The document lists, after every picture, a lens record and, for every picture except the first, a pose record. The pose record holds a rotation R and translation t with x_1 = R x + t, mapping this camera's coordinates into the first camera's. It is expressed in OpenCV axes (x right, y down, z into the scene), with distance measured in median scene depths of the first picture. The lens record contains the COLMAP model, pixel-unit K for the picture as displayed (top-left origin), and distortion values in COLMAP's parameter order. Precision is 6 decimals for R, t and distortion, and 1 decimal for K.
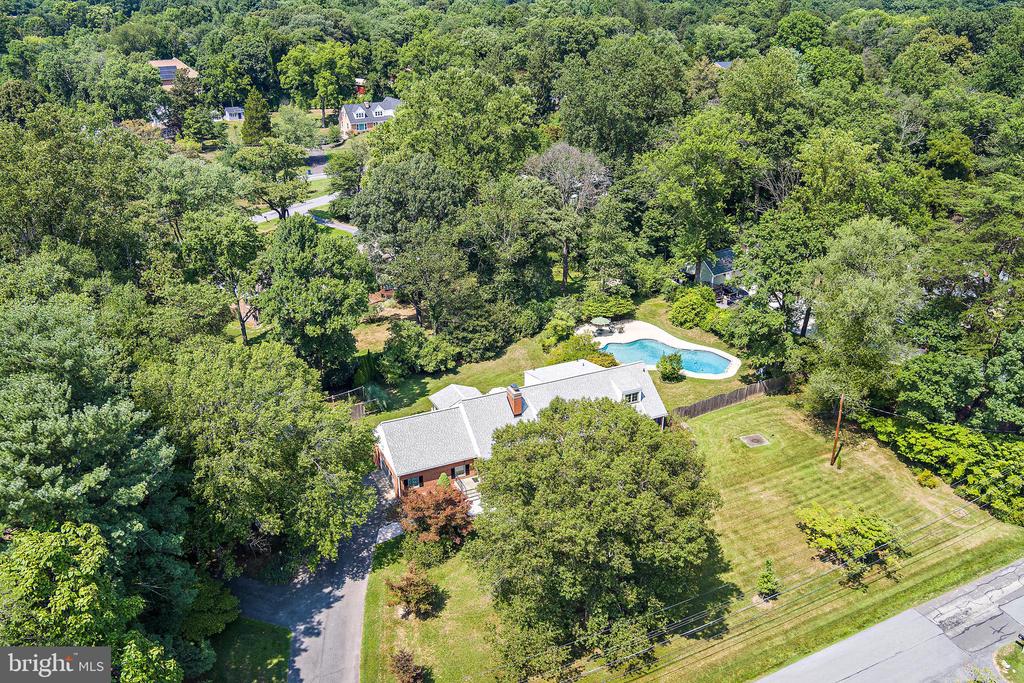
lens RADIAL K [[833.8, 0, 511.8], [0, 833.8, 336.8], [0, 0, 1]] dist [-0.074361, 0.014379]
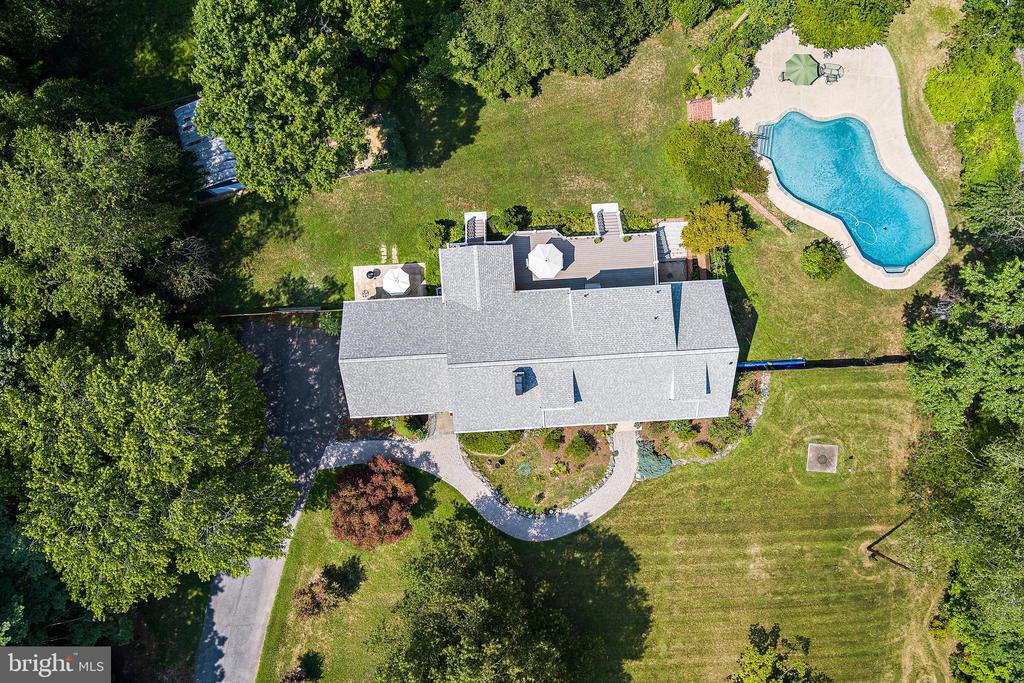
lens RADIAL K [[833.8, 0, 513.6], [0, 833.8, 334.6], [0, 0, 1]] dist [-0.074361, 0.014379]
pose [[0.926567, 0.375592, 0.020083, -0.025253], [-0.165474, 0.359104, 0.918511, -0.487981], [0.337774, -0.854386, 0.394885, 0.594191]]
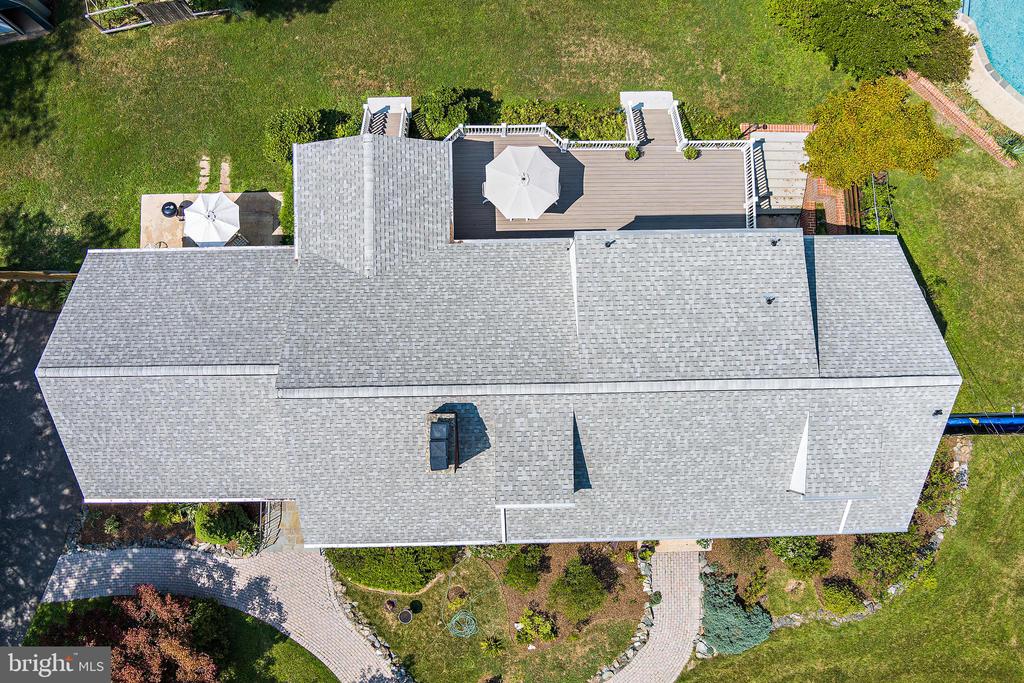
lens RADIAL K [[833.8, 0, 512.6], [0, 833.8, 339.5], [0, 0, 1]] dist [-0.074361, 0.014379]
pose [[0.911086, 0.412157, -0.006984, 0.010486], [-0.181855, 0.417087, 0.890487, -0.174855], [0.369934, -0.810040, 0.454955, 0.716962]]
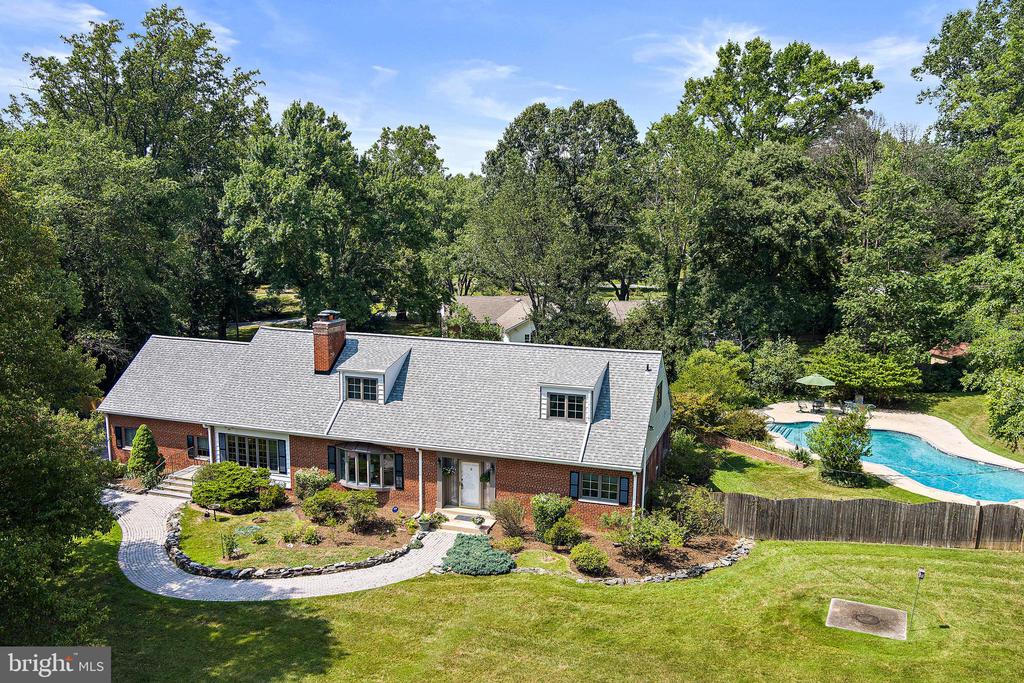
lens RADIAL K [[833.8, 0, 517.9], [0, 833.8, 339.9], [0, 0, 1]] dist [-0.074361, 0.014379]
pose [[0.729981, 0.106453, -0.675127, 0.336549], [-0.284202, 0.945624, -0.158189, 0.095024], [0.621576, 0.307347, 0.720542, 0.564850]]
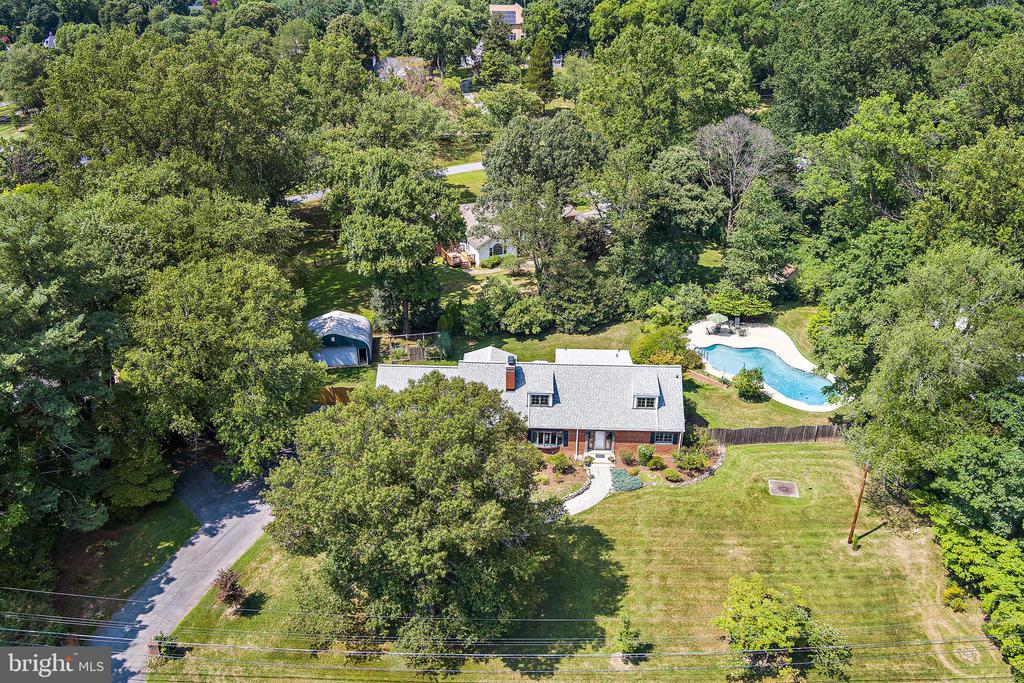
lens RADIAL K [[833.8, 0, 517.7], [0, 833.8, 339.6], [0, 0, 1]] dist [-0.074361, 0.014379]
pose [[0.885407, 0.207847, -0.415758, 0.316671], [-0.187533, 0.978160, 0.089631, -0.038903], [0.425308, -0.001392, 0.905048, 0.115635]]
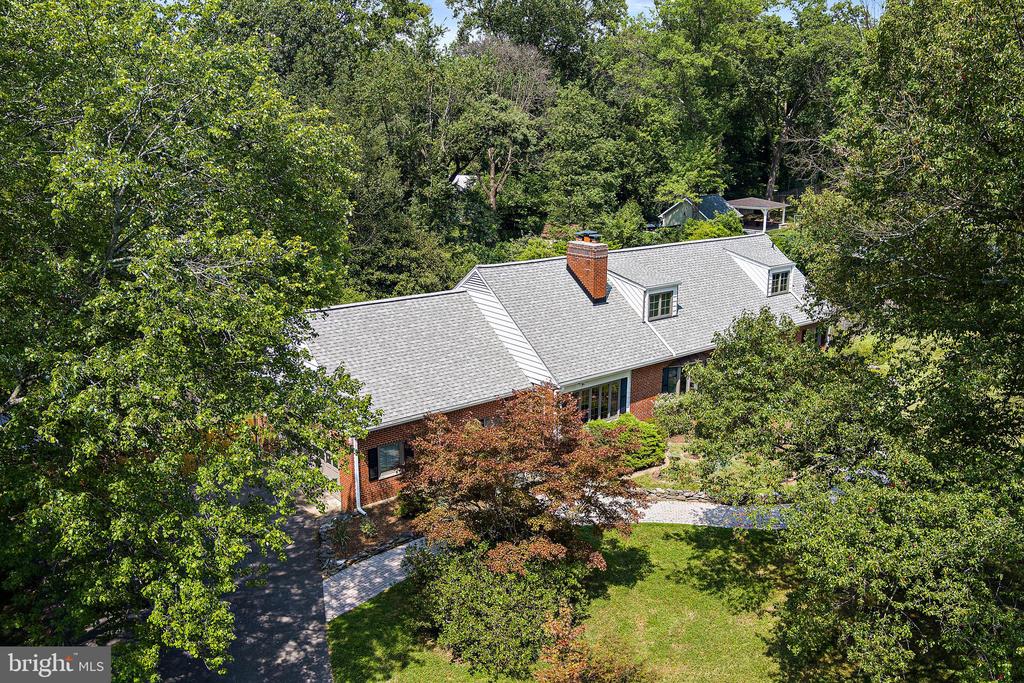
lens RADIAL K [[833.8, 0, 509.1], [0, 833.8, 342.8], [0, 0, 1]] dist [-0.074361, 0.014379]
pose [[0.967127, -0.051977, 0.248927, -0.118803], [0.093249, 0.983188, -0.156992, 0.142270], [-0.236582, 0.175043, 0.955714, 0.466542]]
